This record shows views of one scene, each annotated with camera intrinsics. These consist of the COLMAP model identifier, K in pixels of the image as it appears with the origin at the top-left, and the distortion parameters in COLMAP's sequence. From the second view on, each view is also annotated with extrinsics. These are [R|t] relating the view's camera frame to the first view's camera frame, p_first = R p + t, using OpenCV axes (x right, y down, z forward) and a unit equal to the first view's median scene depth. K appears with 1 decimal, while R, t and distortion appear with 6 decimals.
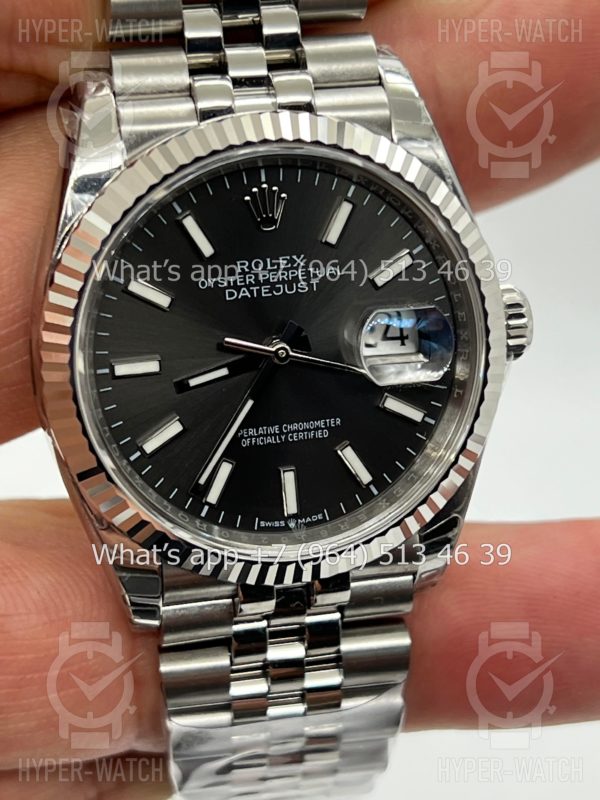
lens RADIAL K [[1869.0, 0, 301.3], [0, 1869.0, 403.1], [0, 0, 1]] dist [0.211005, 0.000000]
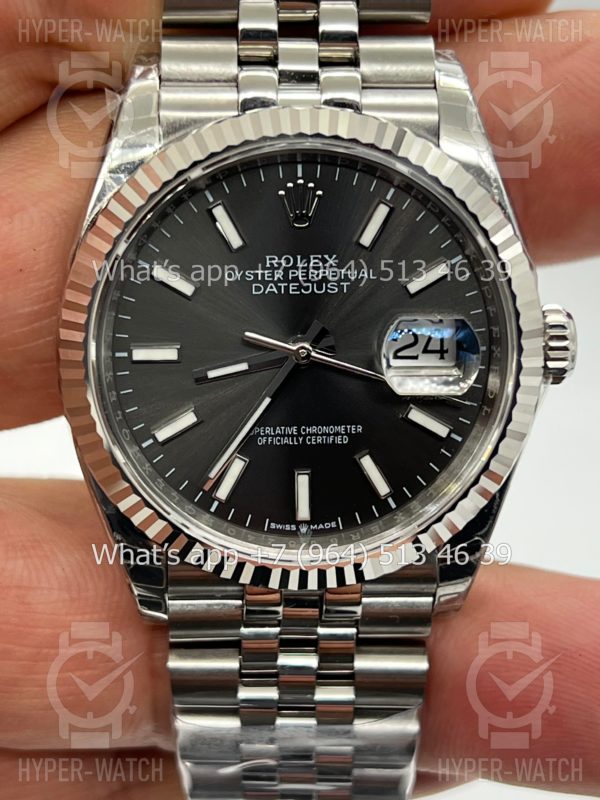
lens RADIAL K [[1869.0, 0, 301.8], [0, 1869.0, 395.7], [0, 0, 1]] dist [0.211005, 0.000000]
pose [[0.984195, 0.088967, -0.153116, 0.139071], [-0.093802, 0.995286, -0.024634, 0.019691], [0.150203, 0.038607, 0.987901, 0.032974]]
